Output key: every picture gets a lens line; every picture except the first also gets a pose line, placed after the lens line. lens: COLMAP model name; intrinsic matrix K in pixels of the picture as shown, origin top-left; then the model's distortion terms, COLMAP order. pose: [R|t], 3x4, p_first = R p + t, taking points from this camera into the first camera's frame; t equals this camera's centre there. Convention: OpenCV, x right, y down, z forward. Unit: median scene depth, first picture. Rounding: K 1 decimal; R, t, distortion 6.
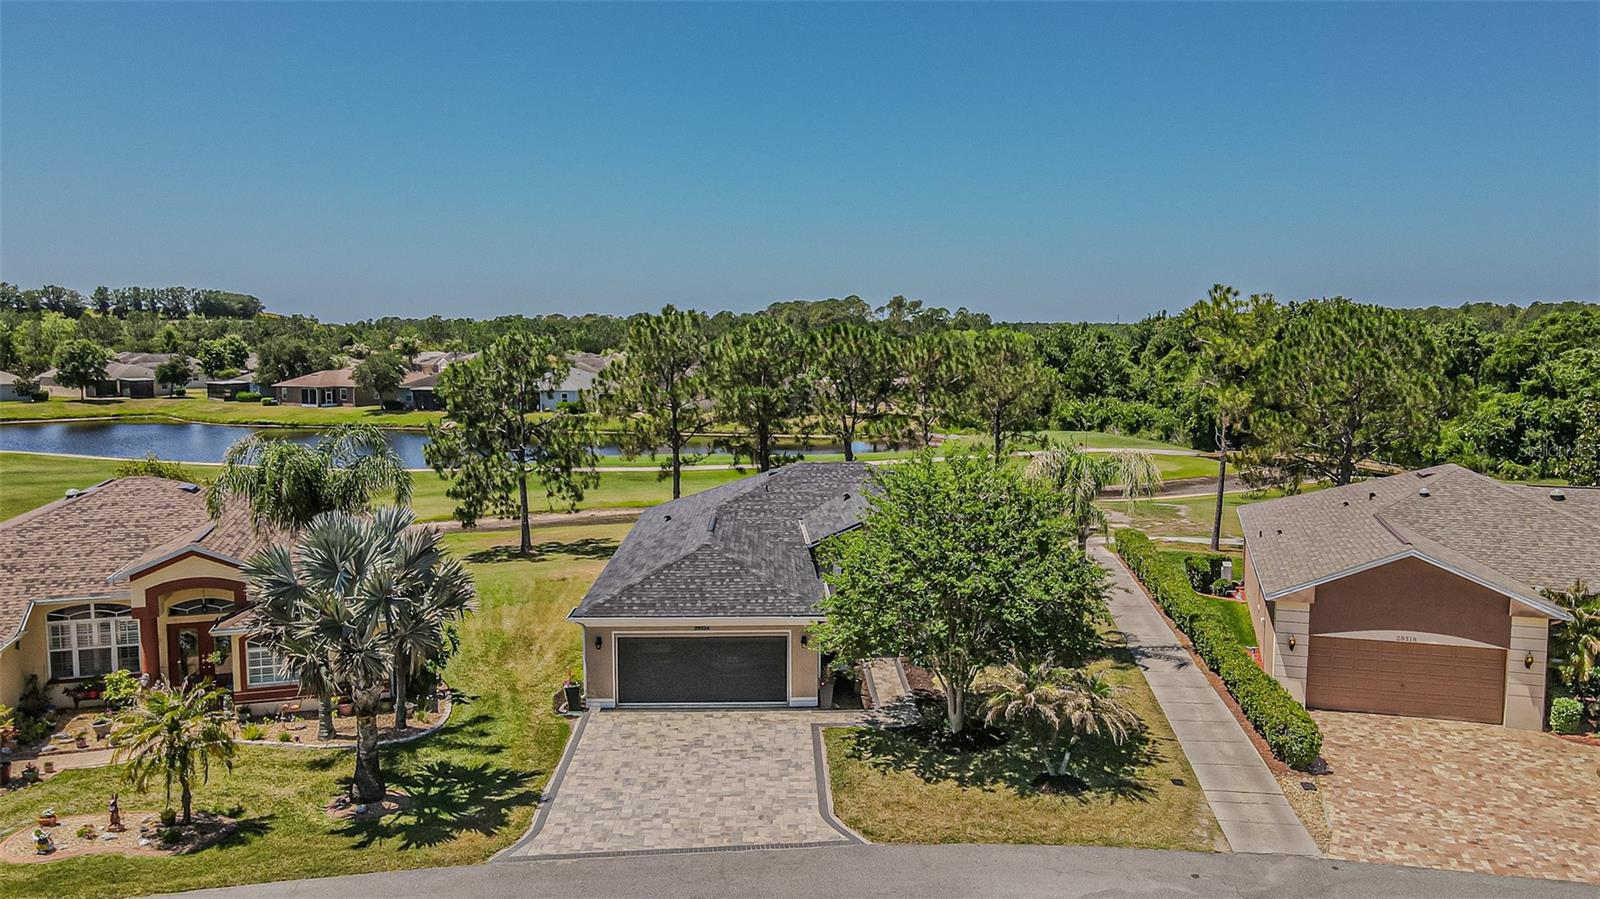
lens RADIAL K [[1202.1, 0, 807.2], [0, 1202.1, 451.2], [0, 0, 1]] dist [-0.003737, 0.030354]
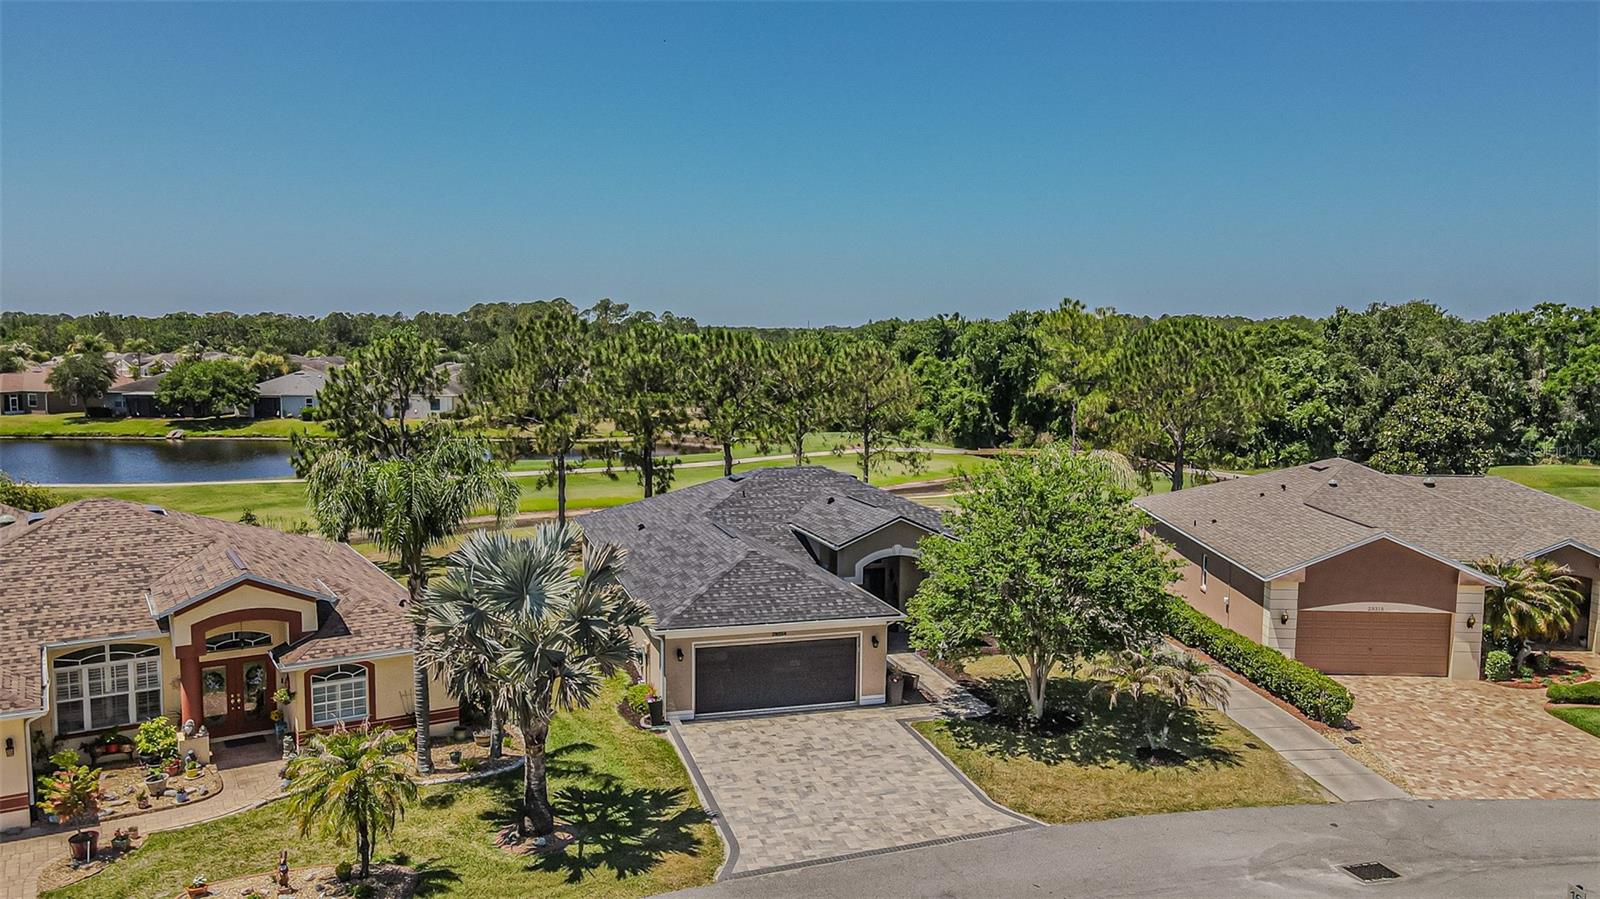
lens RADIAL K [[1185.9, 0, 800.0], [0, 1185.9, 449.5], [0, 0, 1]] dist [-0.003822, 0.029849]
pose [[0.965382, -0.015729, 0.260365, -0.330534], [0.016376, 0.999866, -0.000315, -0.007255], [-0.260325, 0.004568, 0.965510, 0.032587]]
